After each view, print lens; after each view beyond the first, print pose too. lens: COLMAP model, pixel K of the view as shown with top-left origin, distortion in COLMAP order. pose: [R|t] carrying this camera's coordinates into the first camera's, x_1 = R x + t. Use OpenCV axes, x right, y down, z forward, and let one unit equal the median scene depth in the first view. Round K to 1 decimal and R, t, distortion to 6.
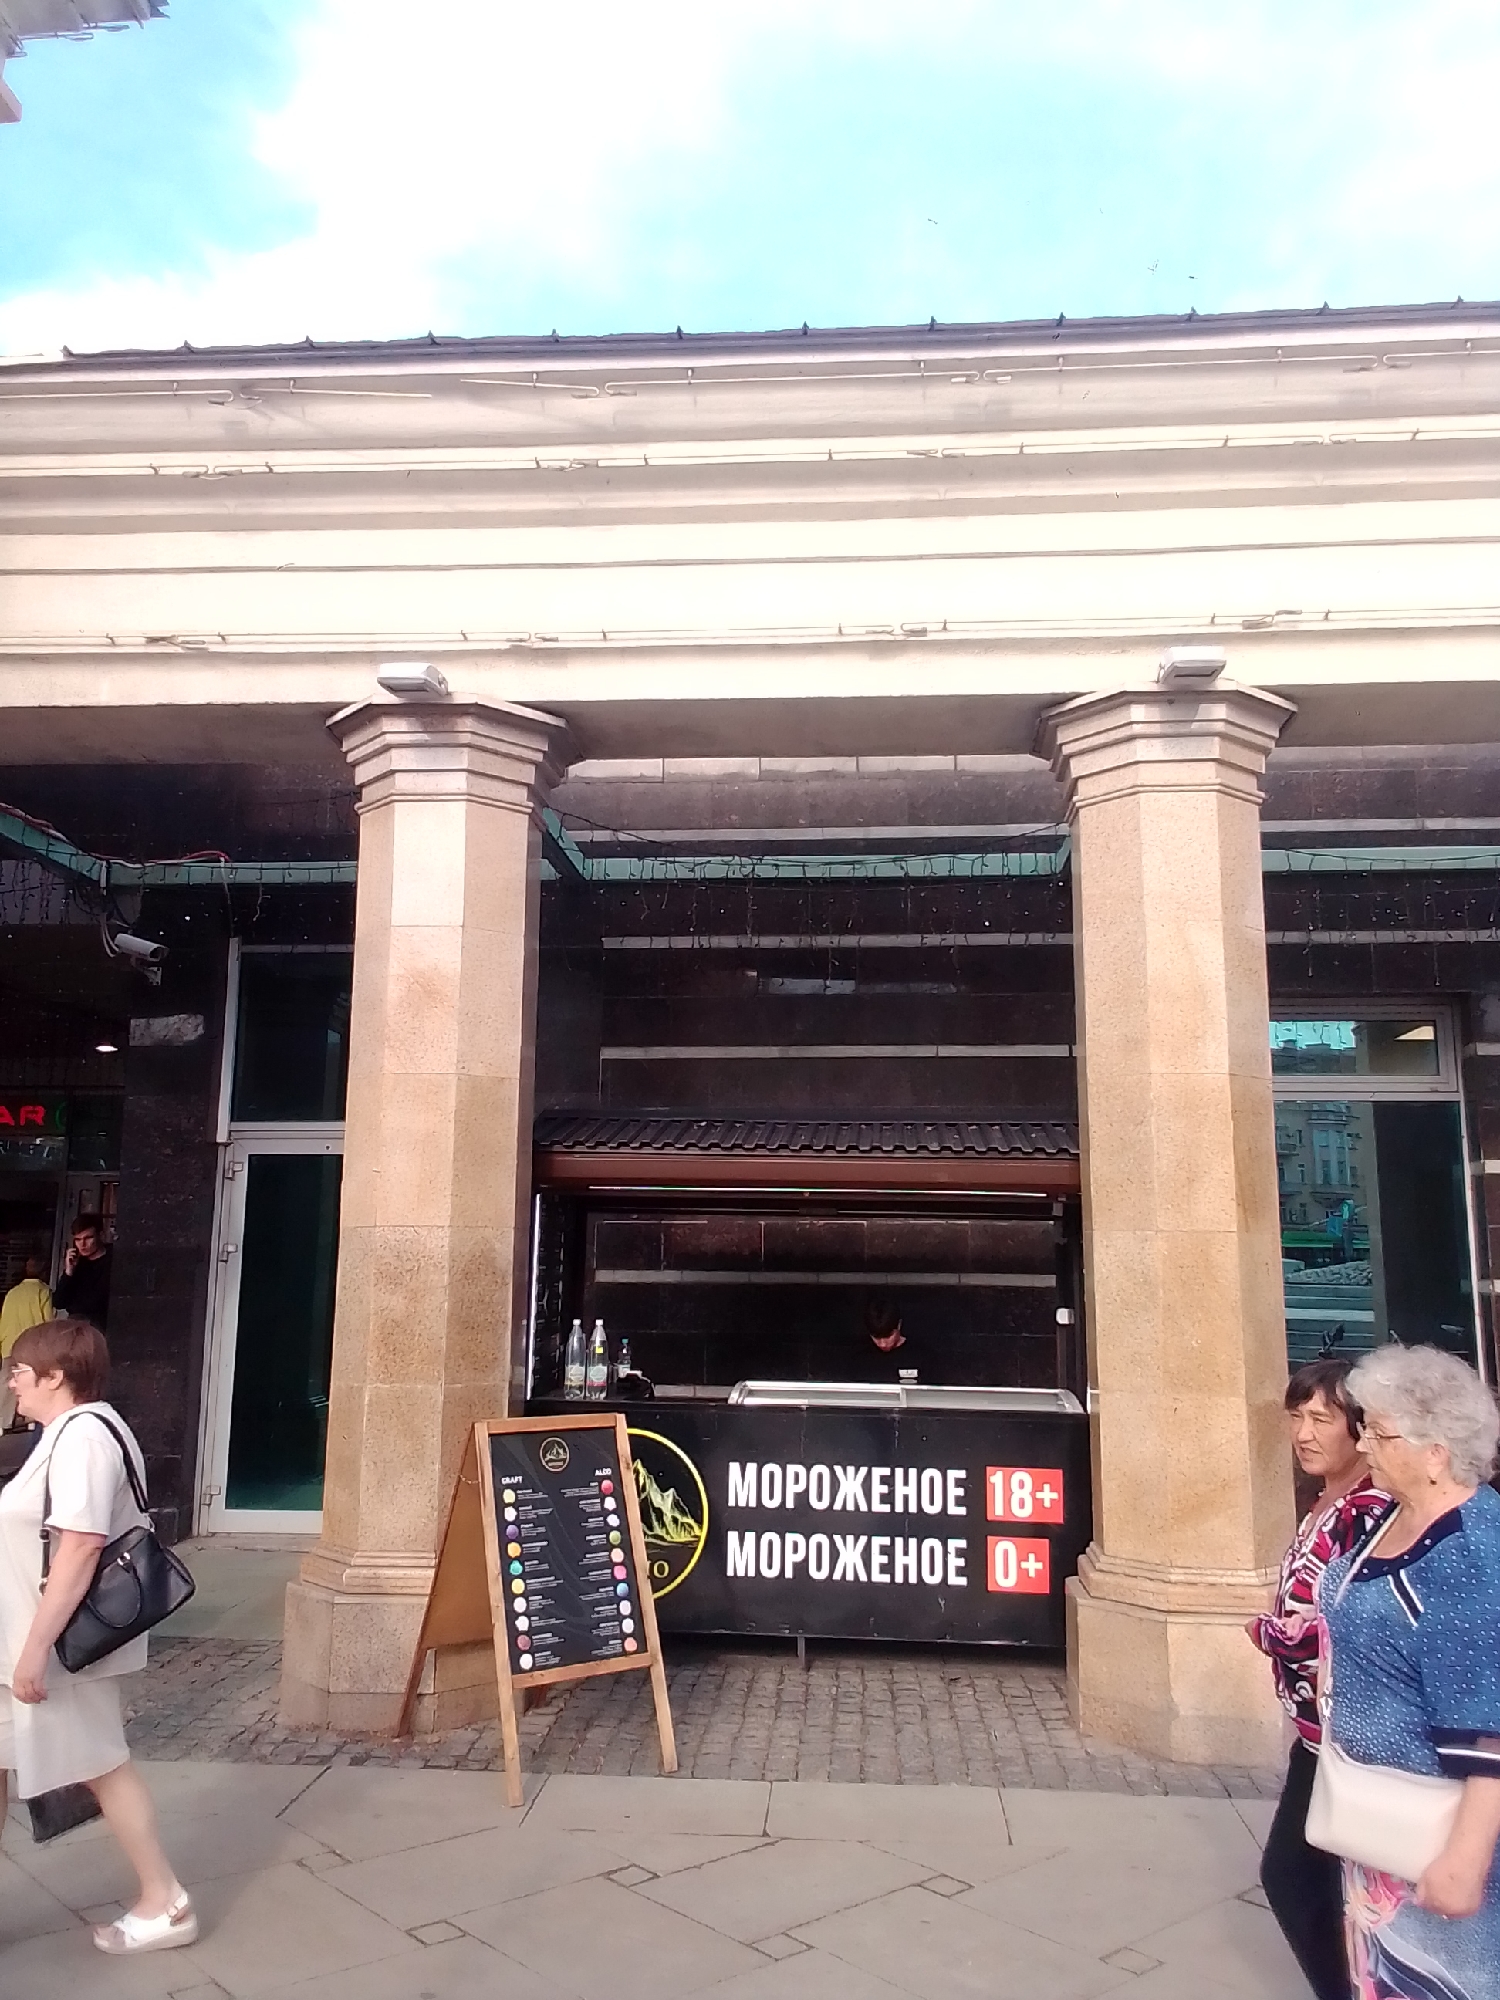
lens RADIAL K [[1554.7, 0, 752.5], [0, 1554.7, 980.3], [0, 0, 1]] dist [0.090359, -0.106190]
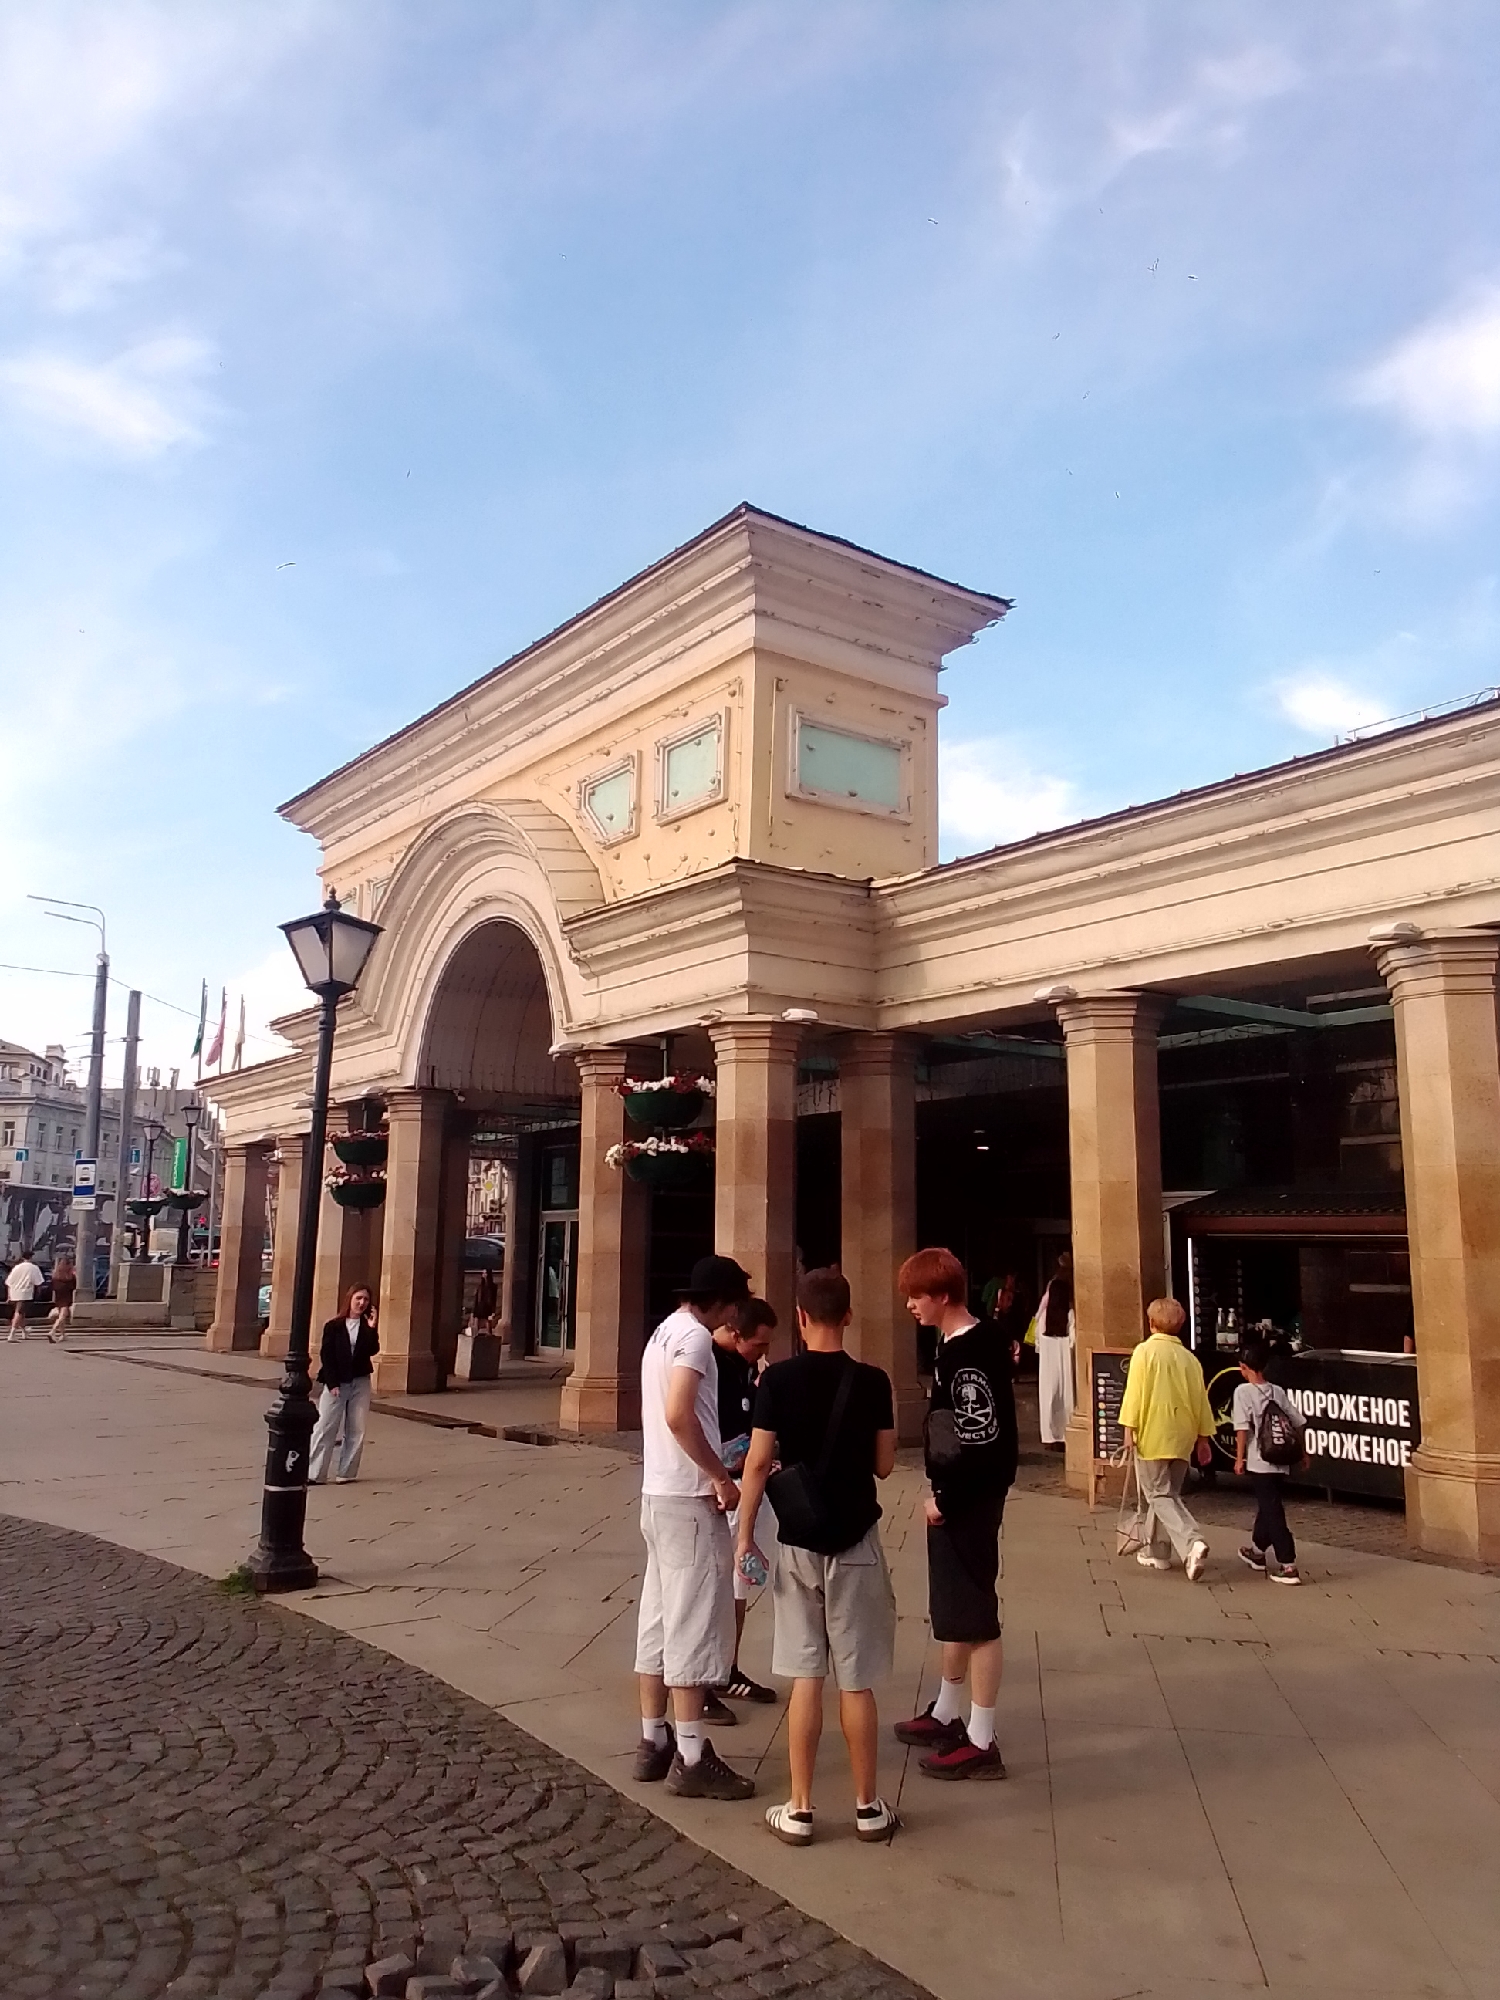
lens RADIAL K [[1554.7, 0, 823.1], [0, 1554.7, 996.8], [0, 0, 1]] dist [0.090359, -0.106190]
pose [[0.667825, -0.128535, -0.733136, 1.015456], [0.124942, 0.990359, -0.059821, -0.094473], [0.733757, -0.051650, 0.677446, -0.585070]]
